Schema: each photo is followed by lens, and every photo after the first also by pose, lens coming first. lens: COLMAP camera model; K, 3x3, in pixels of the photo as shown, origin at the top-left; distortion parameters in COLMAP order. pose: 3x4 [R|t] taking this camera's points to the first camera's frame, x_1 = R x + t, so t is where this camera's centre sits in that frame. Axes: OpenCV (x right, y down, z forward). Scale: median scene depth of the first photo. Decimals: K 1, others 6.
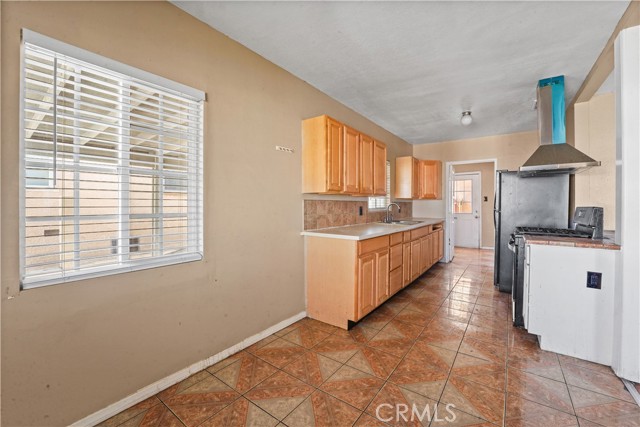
lens RADIAL K [[265.9, 0, 317.8], [0, 265.9, 206.8], [0, 0, 1]] dist [-0.022818, 0.000185]
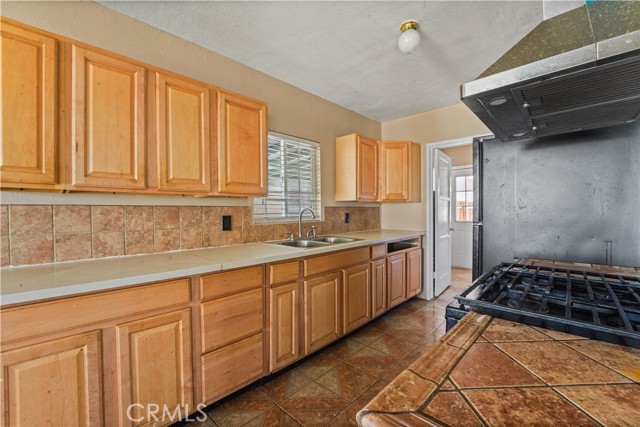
lens RADIAL K [[262.0, 0, 320.0], [0, 262.0, 213.5], [0, 0, 1]] dist [-0.000517, -0.000007]
pose [[0.988217, -0.008586, -0.152820, 0.472779], [0.008702, 0.999962, 0.000089, -0.004050], [0.152814, -0.001418, 0.988254, 0.485410]]
